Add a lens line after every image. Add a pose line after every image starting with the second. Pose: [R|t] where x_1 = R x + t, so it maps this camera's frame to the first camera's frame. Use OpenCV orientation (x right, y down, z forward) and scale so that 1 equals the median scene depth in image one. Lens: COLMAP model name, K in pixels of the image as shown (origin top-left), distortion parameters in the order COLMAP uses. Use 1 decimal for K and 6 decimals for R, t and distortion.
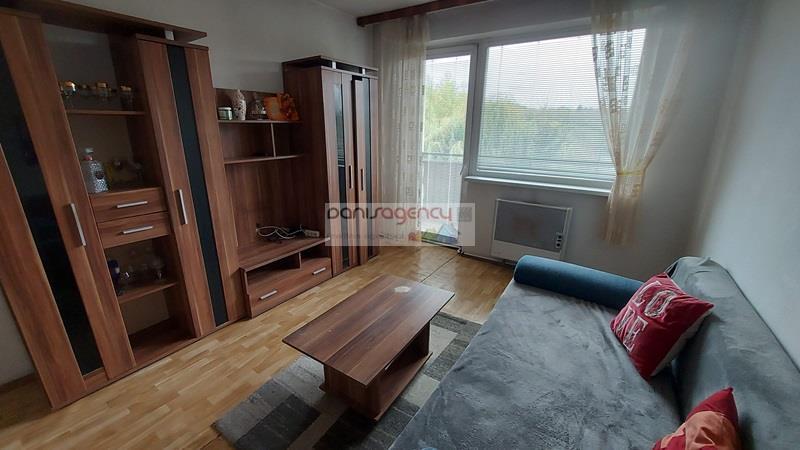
lens RADIAL K [[323.0, 0, 388.6], [0, 323.0, 225.6], [0, 0, 1]] dist [-0.000625, -0.000107]
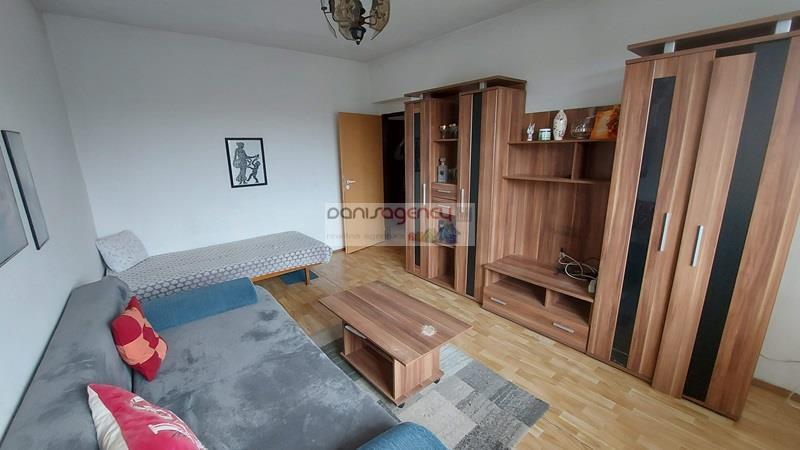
lens RADIAL K [[323.0, 0, 386.7], [0, 323.0, 223.9], [0, 0, 1]] dist [-0.000625, -0.000107]
pose [[-0.281589, 0.228525, -0.931925, 0.661207], [-0.268580, 0.913631, 0.305192, -0.243774], [0.921180, 0.336235, -0.195891, 0.770558]]
